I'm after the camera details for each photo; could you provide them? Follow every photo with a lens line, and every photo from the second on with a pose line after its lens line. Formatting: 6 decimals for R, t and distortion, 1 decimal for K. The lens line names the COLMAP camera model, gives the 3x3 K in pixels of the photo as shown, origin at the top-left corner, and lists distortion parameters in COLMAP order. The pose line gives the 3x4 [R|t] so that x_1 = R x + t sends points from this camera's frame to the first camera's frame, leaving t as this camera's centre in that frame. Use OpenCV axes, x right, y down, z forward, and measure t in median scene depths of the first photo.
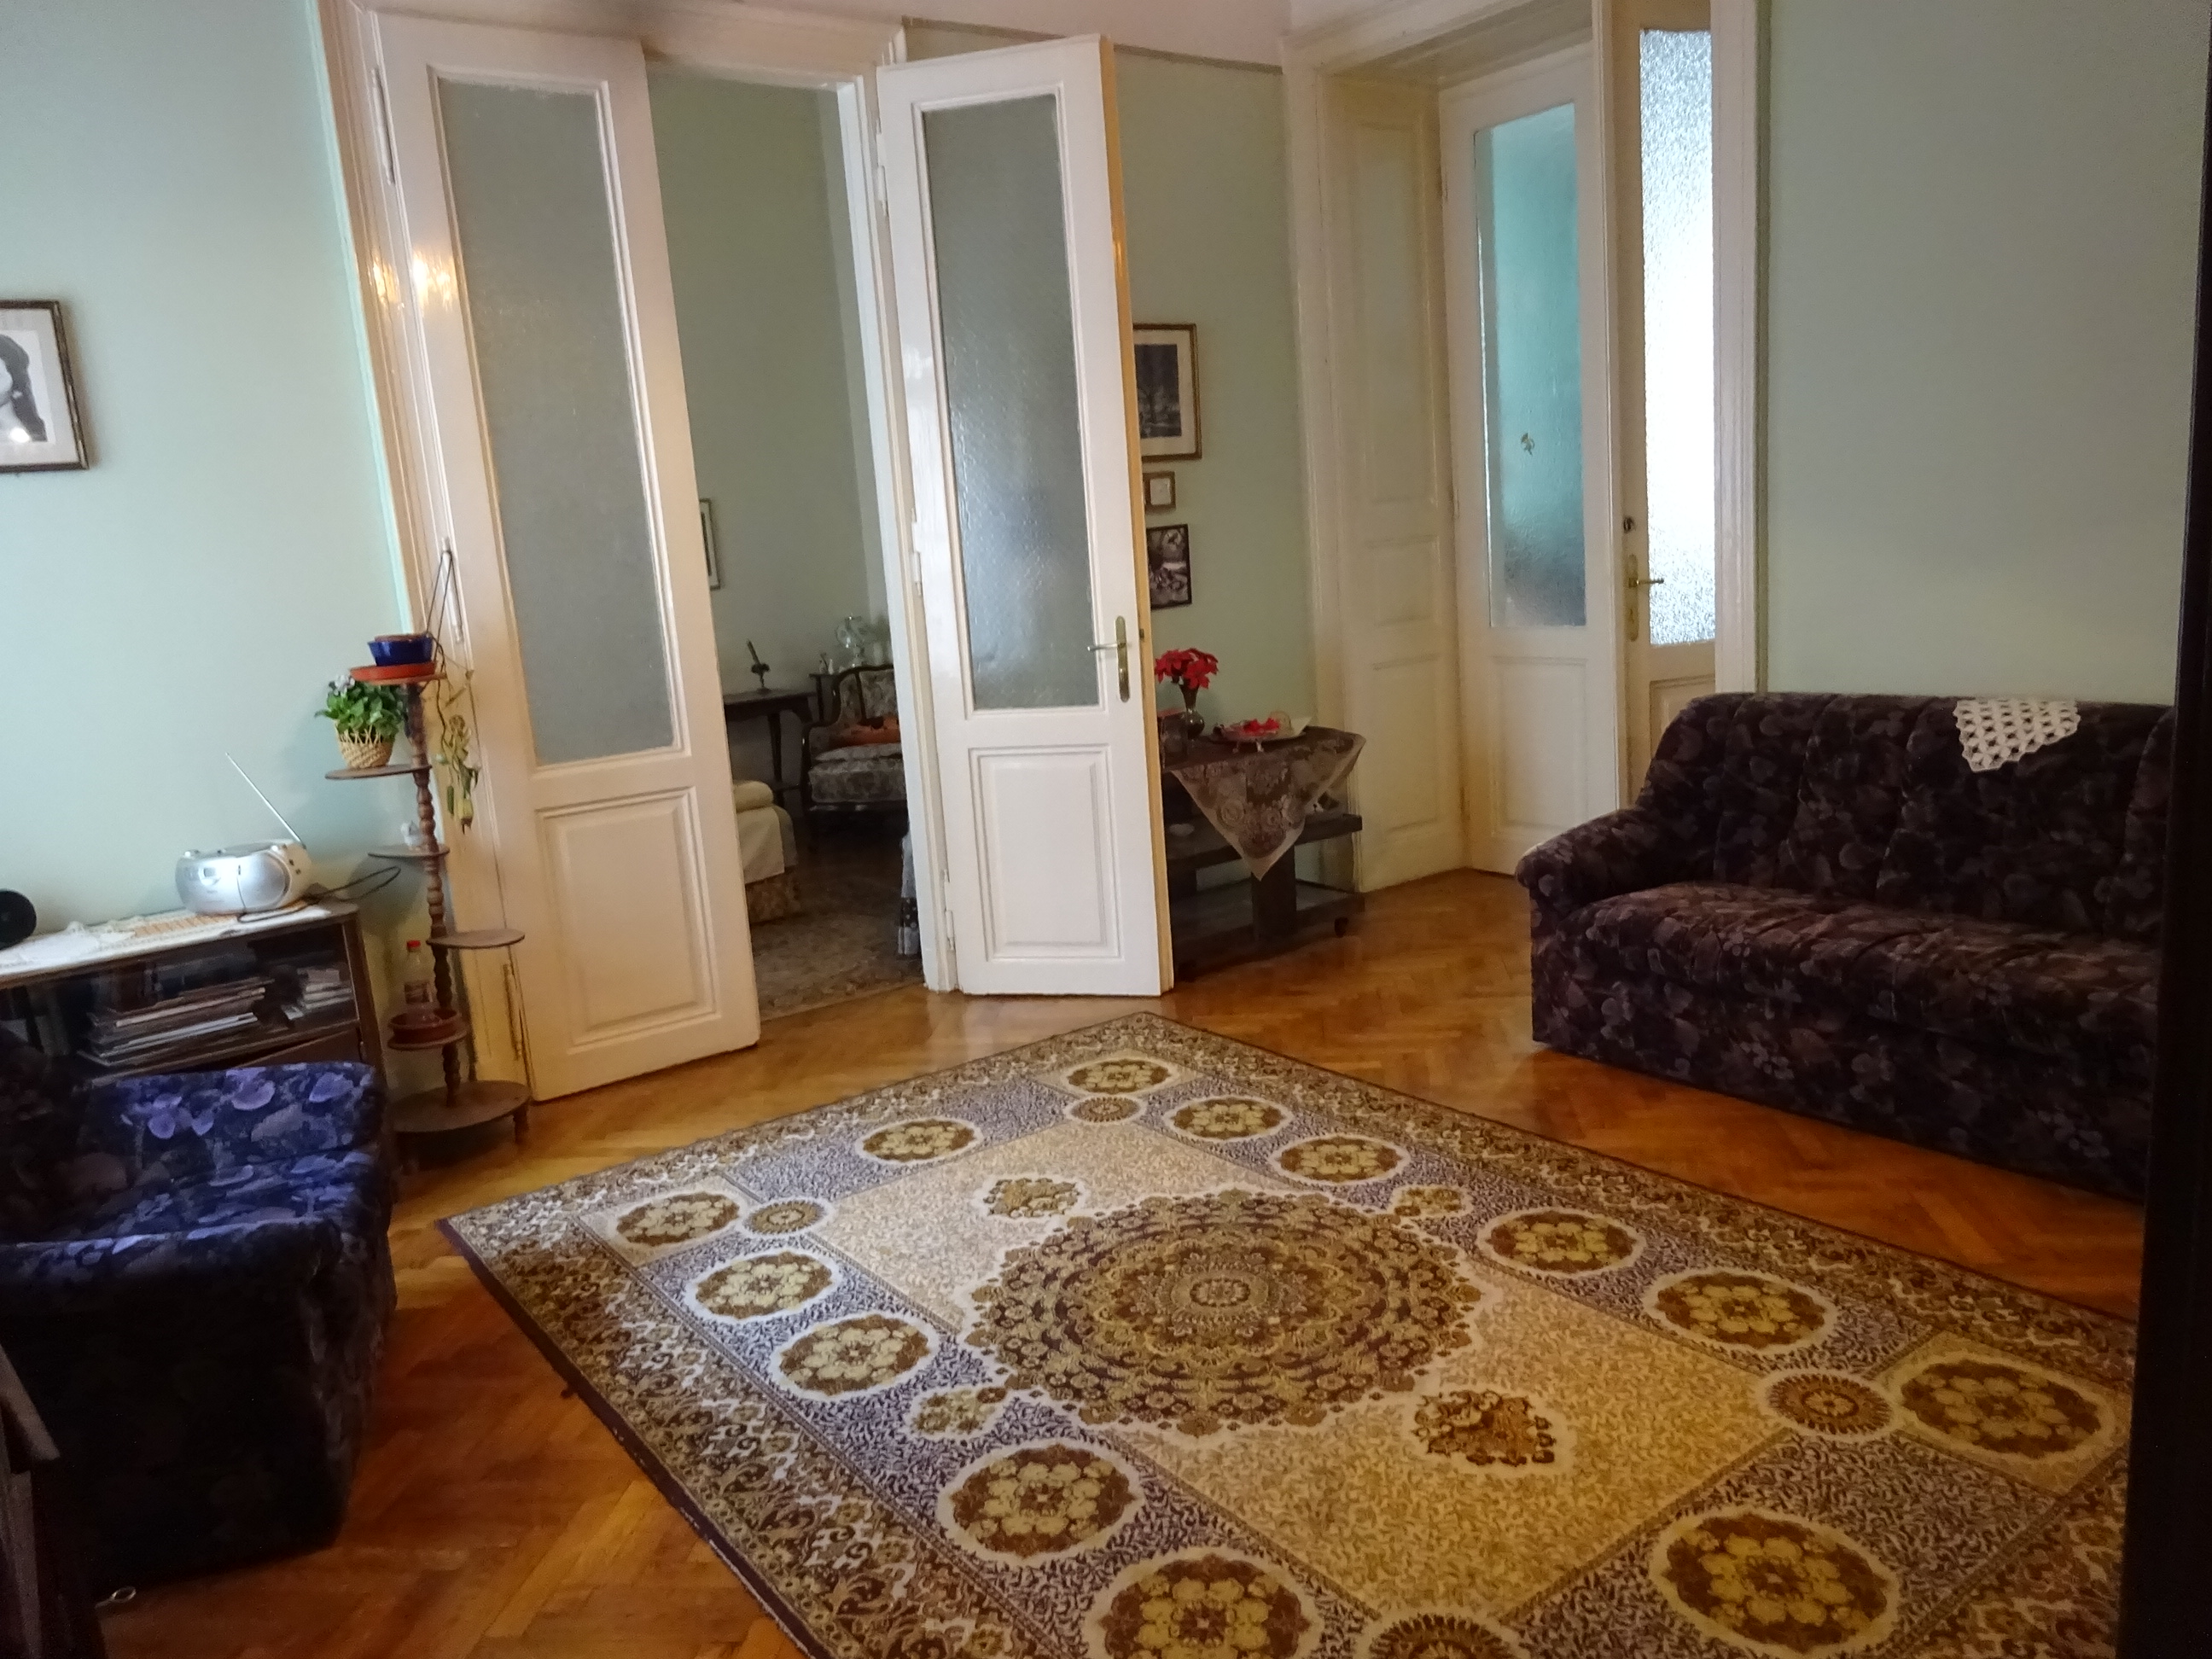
lens RADIAL K [[1627.3, 0, 1107.0], [0, 1627.3, 829.4], [0, 0, 1]] dist [0.004303, -0.010393]
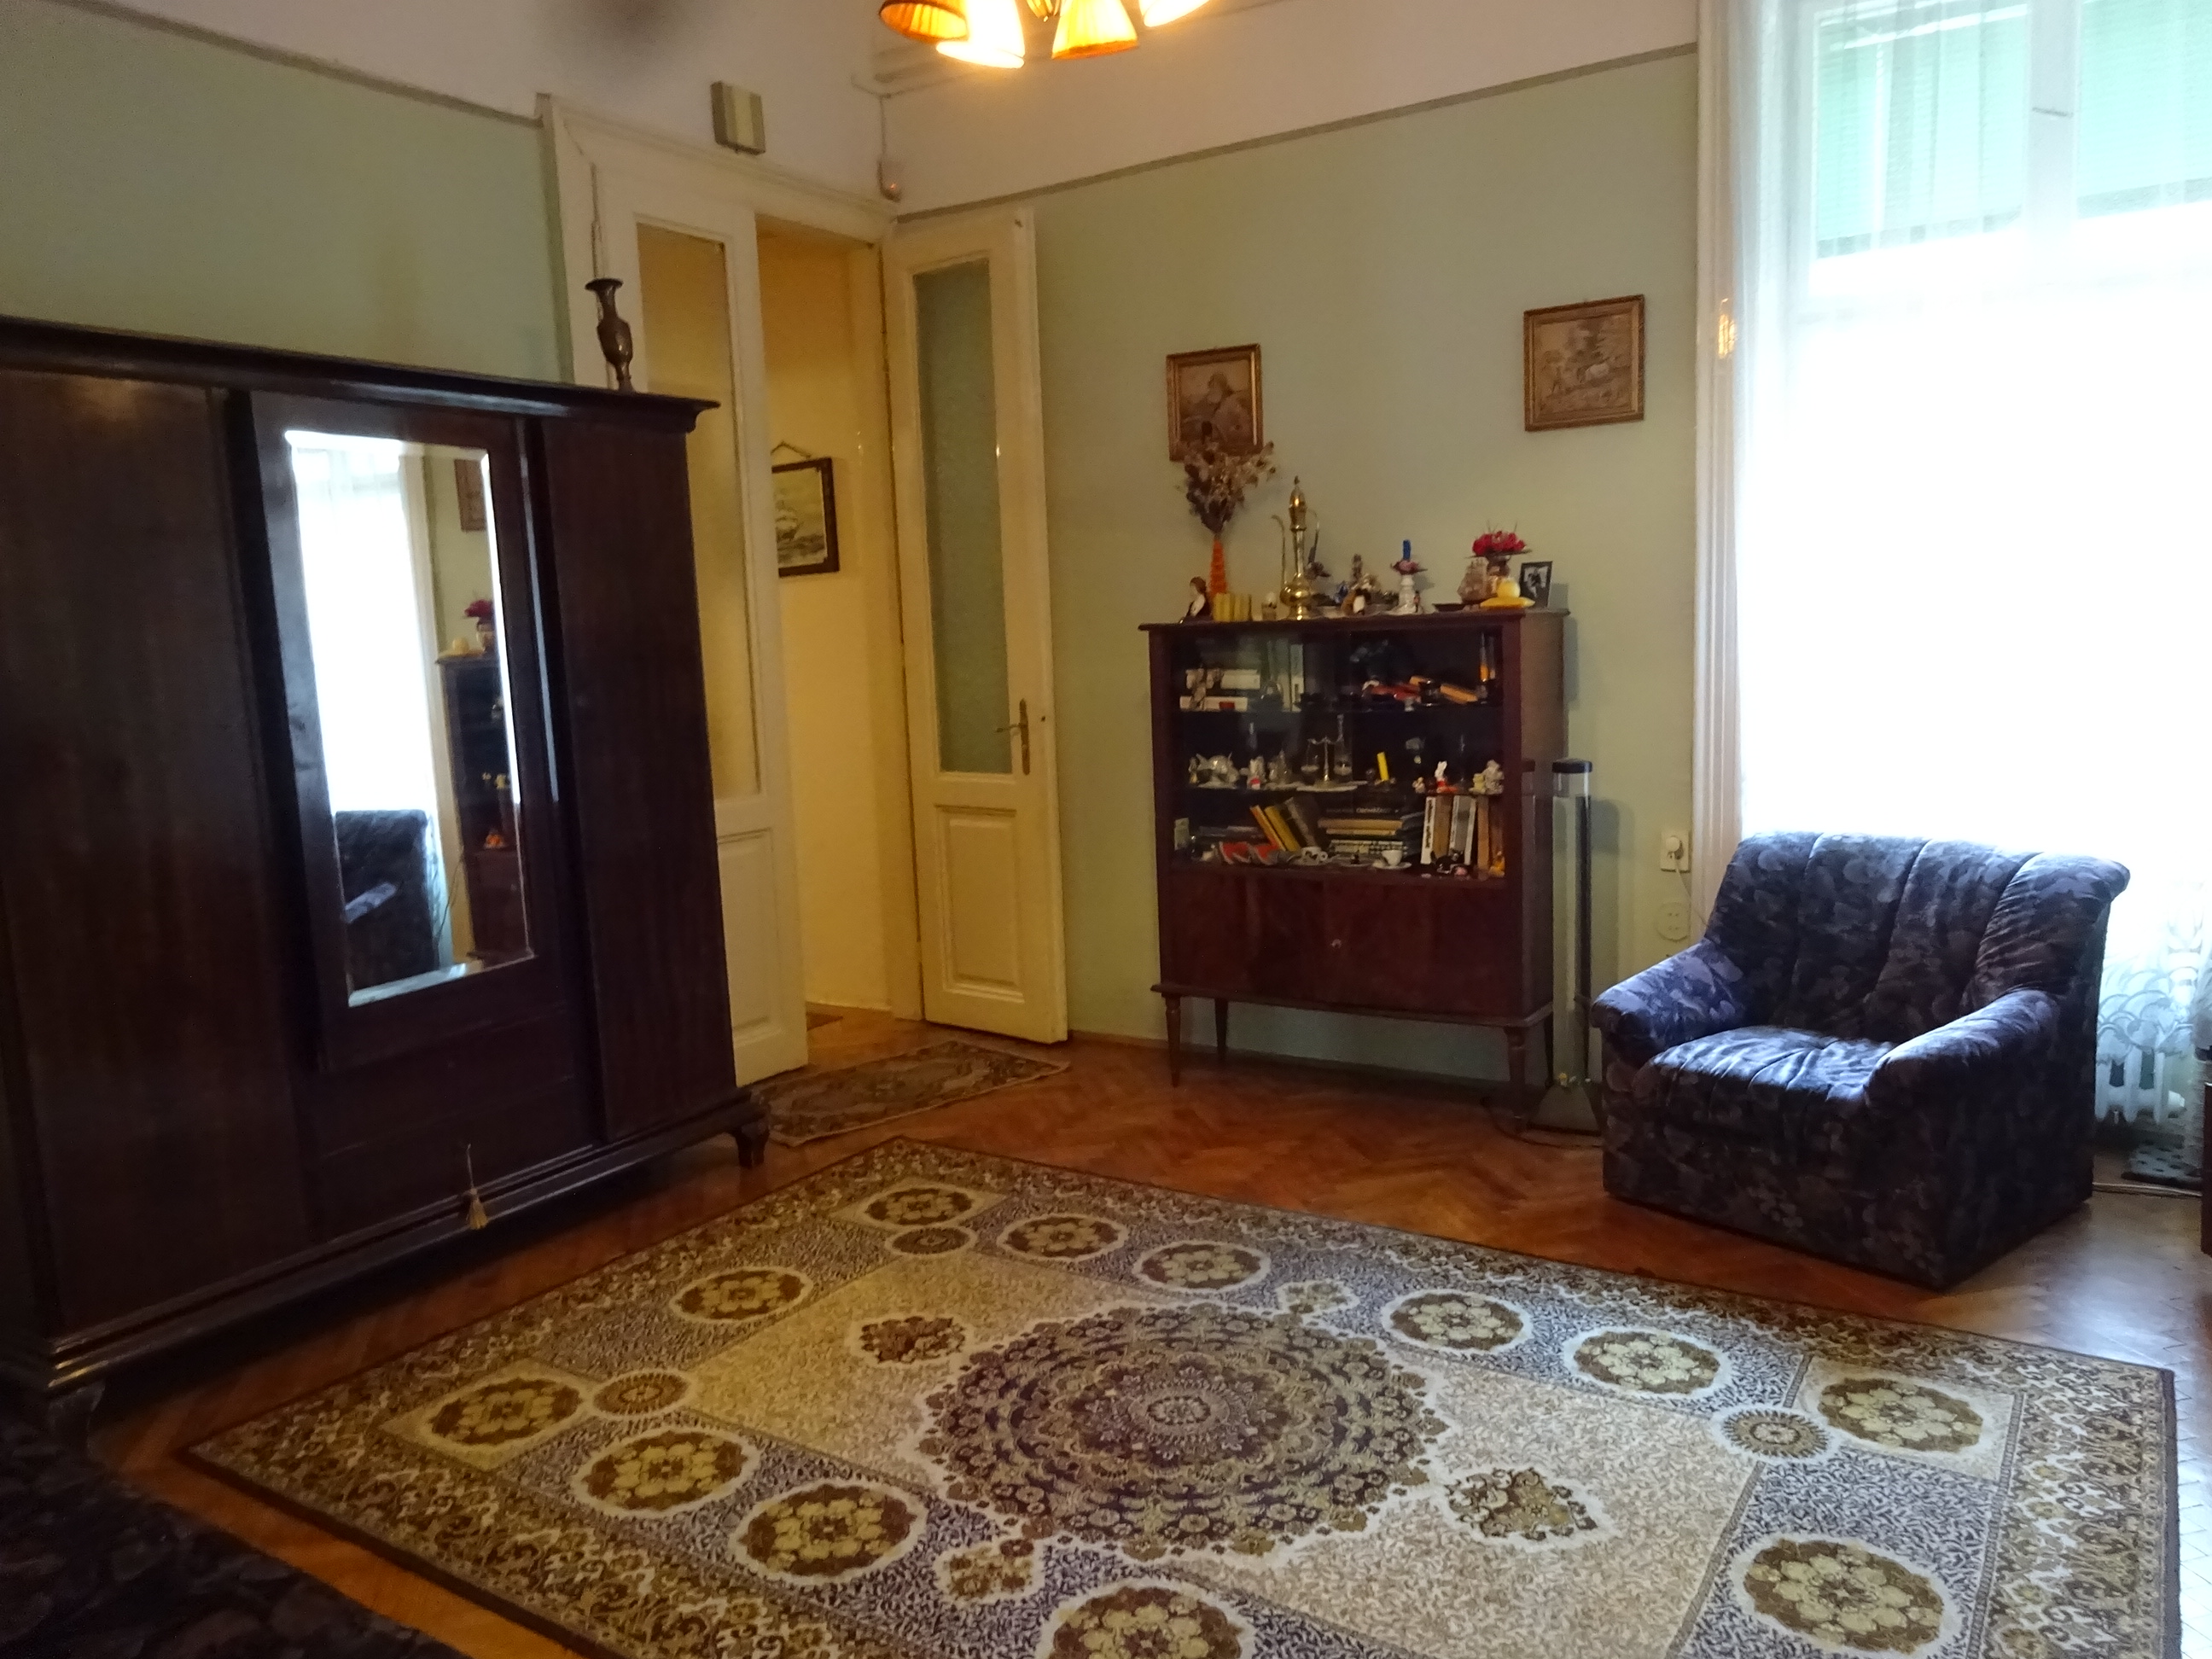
lens RADIAL K [[1627.3, 0, 1105.9], [0, 1627.3, 832.4], [0, 0, 1]] dist [0.004303, -0.010393]
pose [[-0.931675, 0.154234, -0.328929, 0.380854], [0.041958, 0.945031, 0.324278, -0.366587], [0.360863, 0.288320, -0.886933, 1.759996]]
